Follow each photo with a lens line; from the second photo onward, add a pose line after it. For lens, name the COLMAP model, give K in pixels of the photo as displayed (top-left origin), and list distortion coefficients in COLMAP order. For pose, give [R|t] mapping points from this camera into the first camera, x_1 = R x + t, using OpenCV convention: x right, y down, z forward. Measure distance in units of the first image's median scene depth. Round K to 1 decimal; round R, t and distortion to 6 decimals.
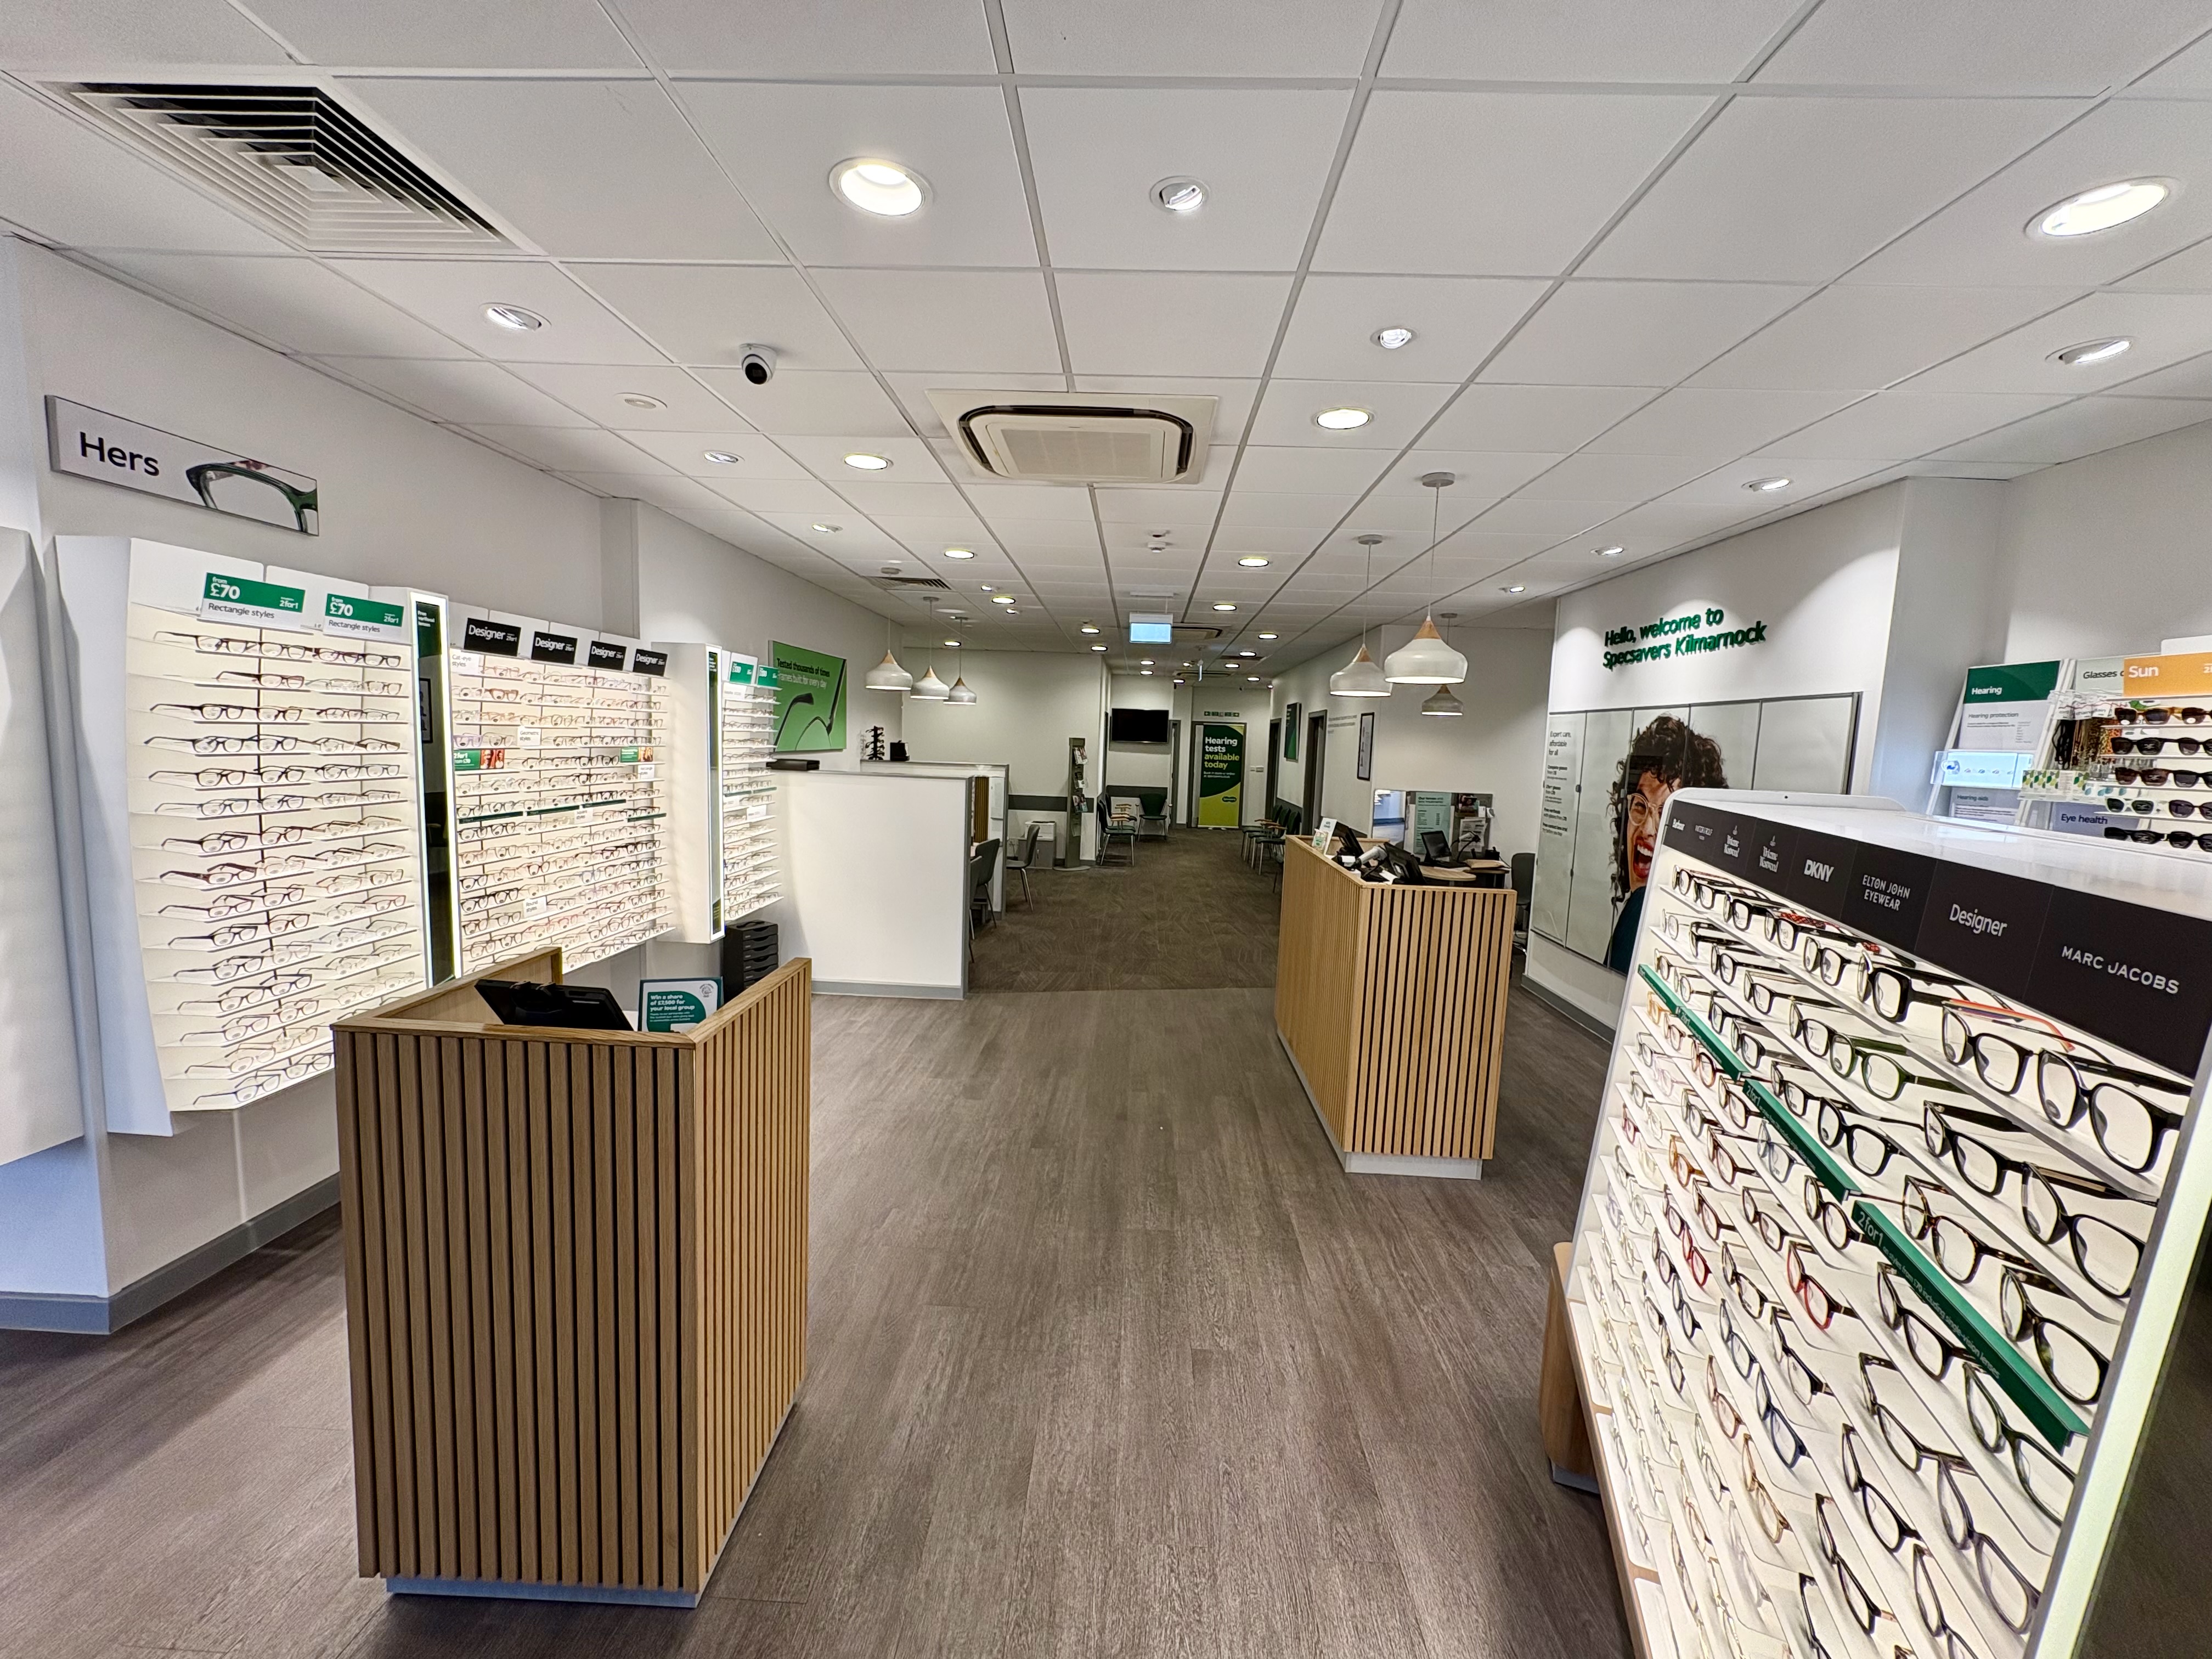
lens RADIAL K [[889.6, 0, 1109.5], [0, 889.6, 826.8], [0, 0, 1]] dist [0.013822, 0.000045]
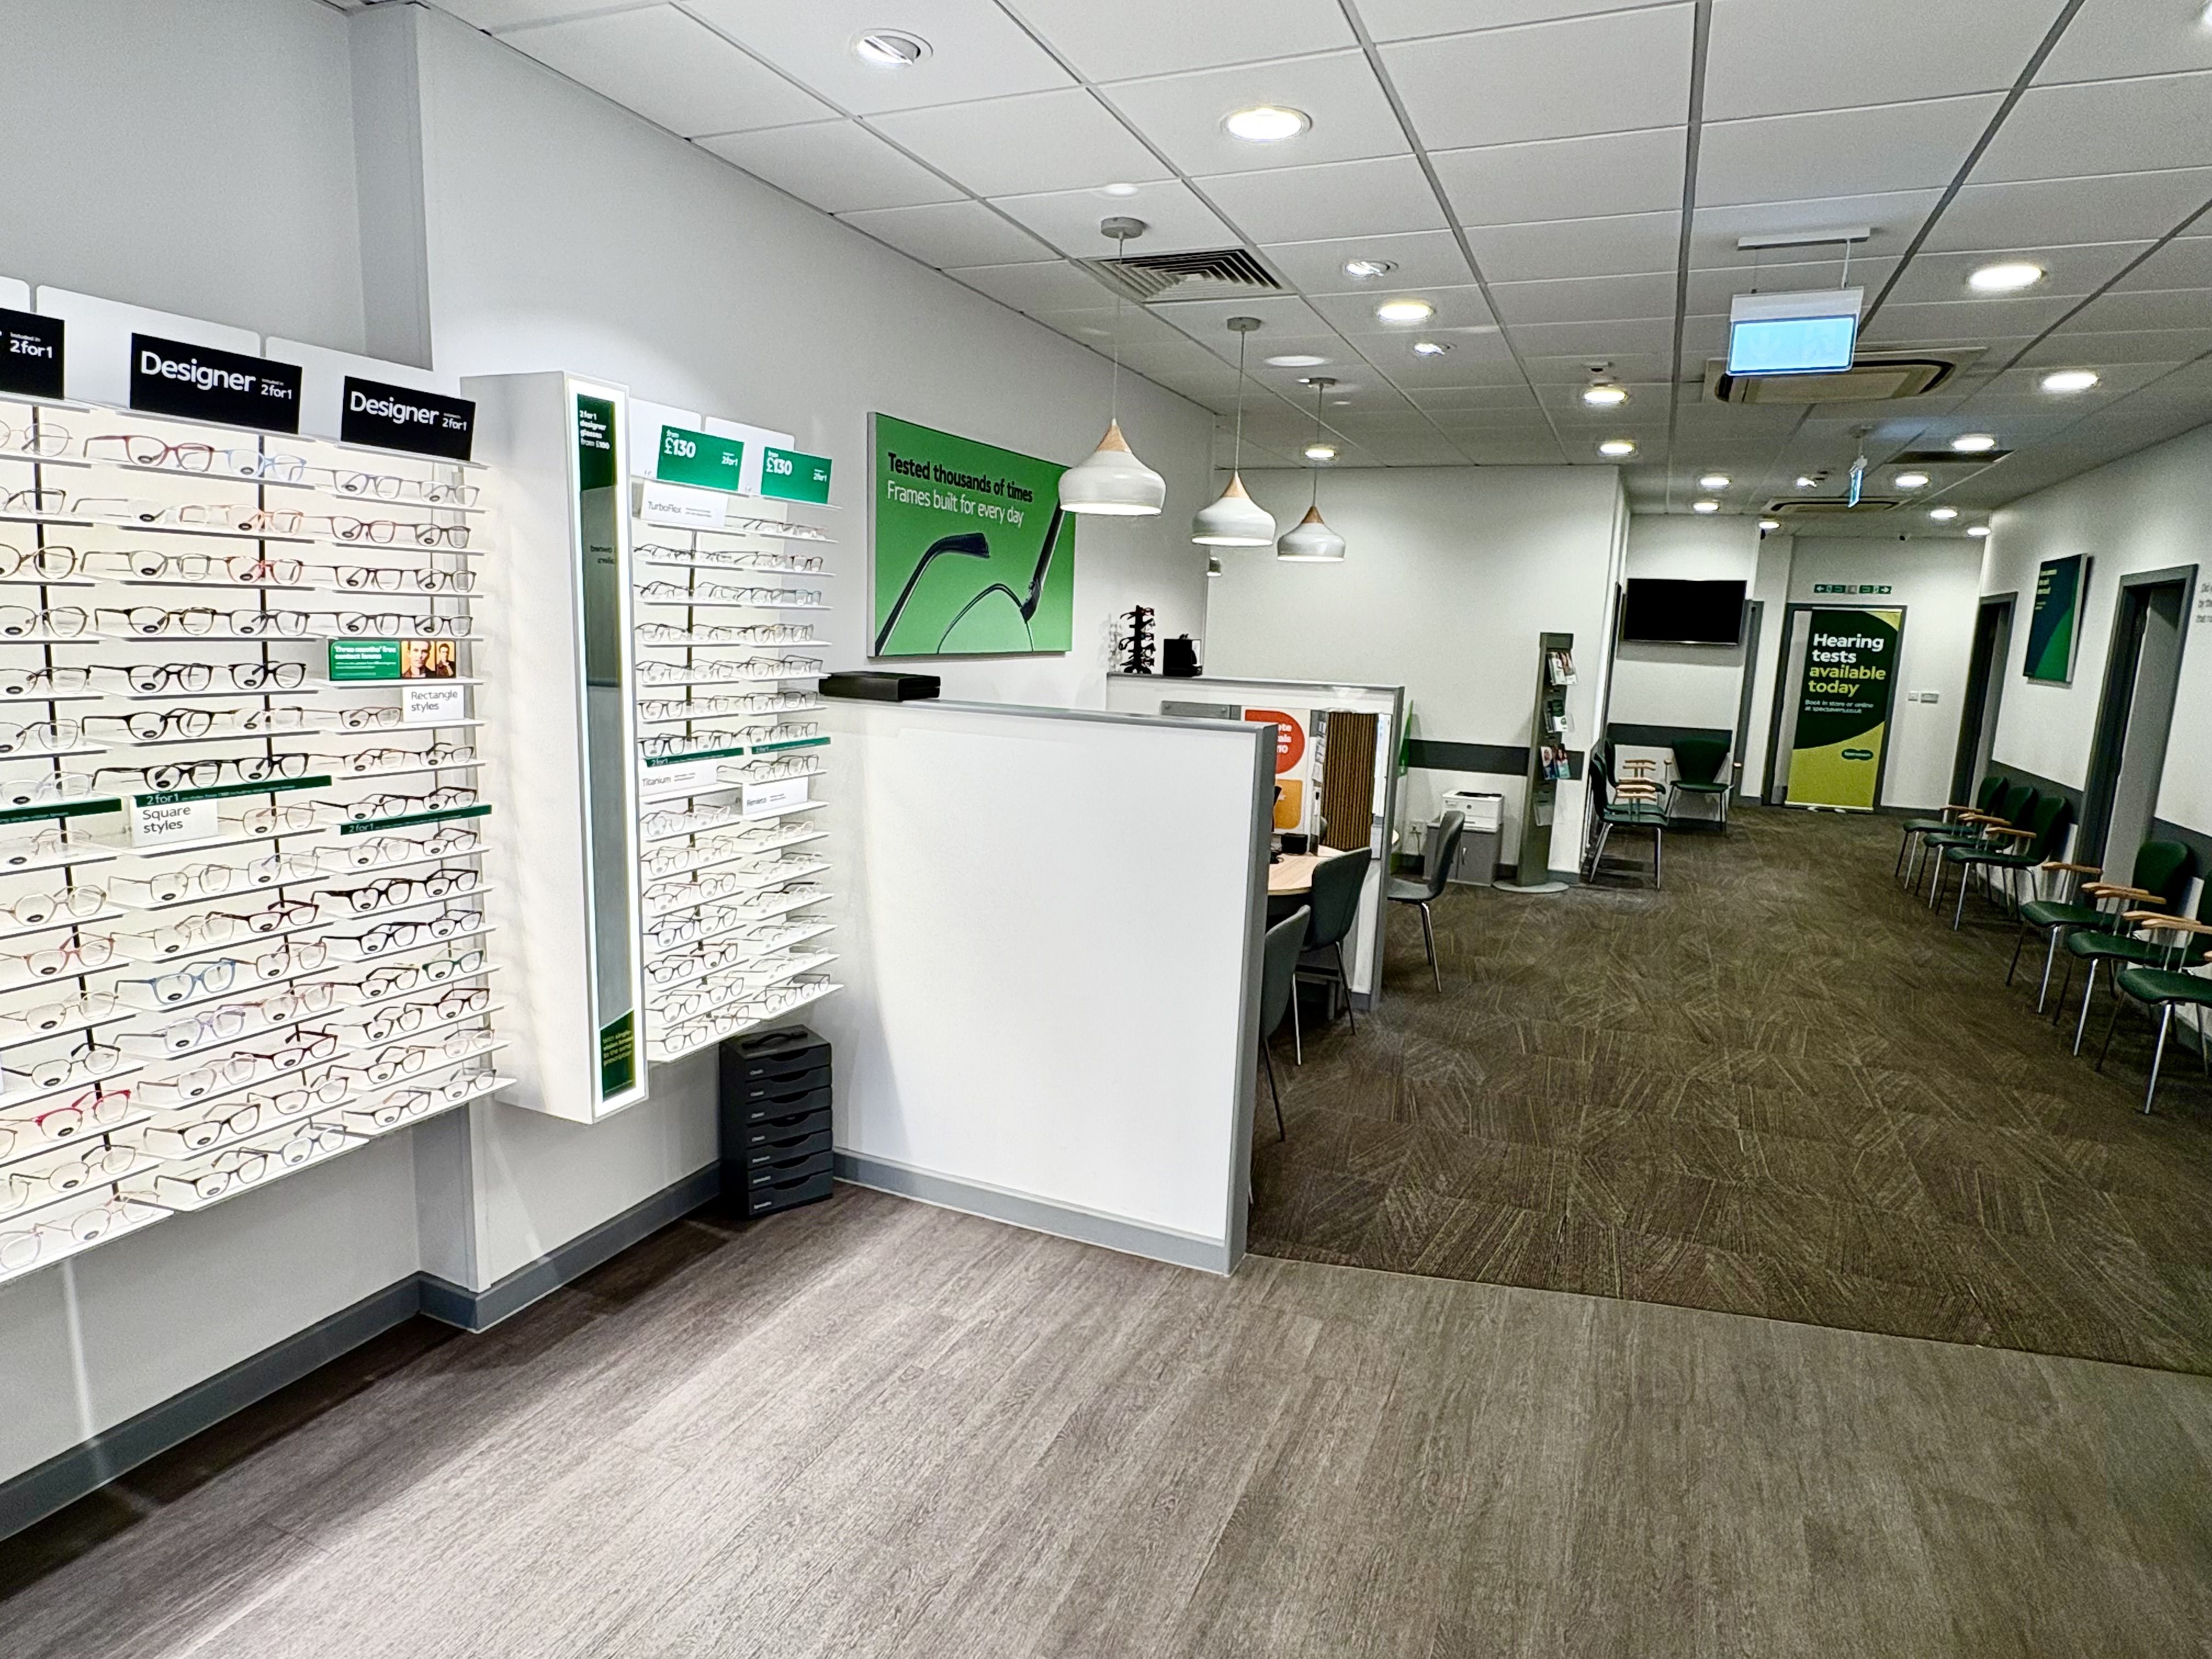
lens RADIAL K [[1268.9, 0, 1102.2], [0, 1268.9, 839.0], [0, 0, 1]] dist [0.003808, -0.000835]
pose [[0.931712, 0.059687, -0.358259, -0.012981], [-0.038853, 0.997123, 0.065080, -0.021797], [0.361113, -0.046717, 0.931351, 0.251509]]
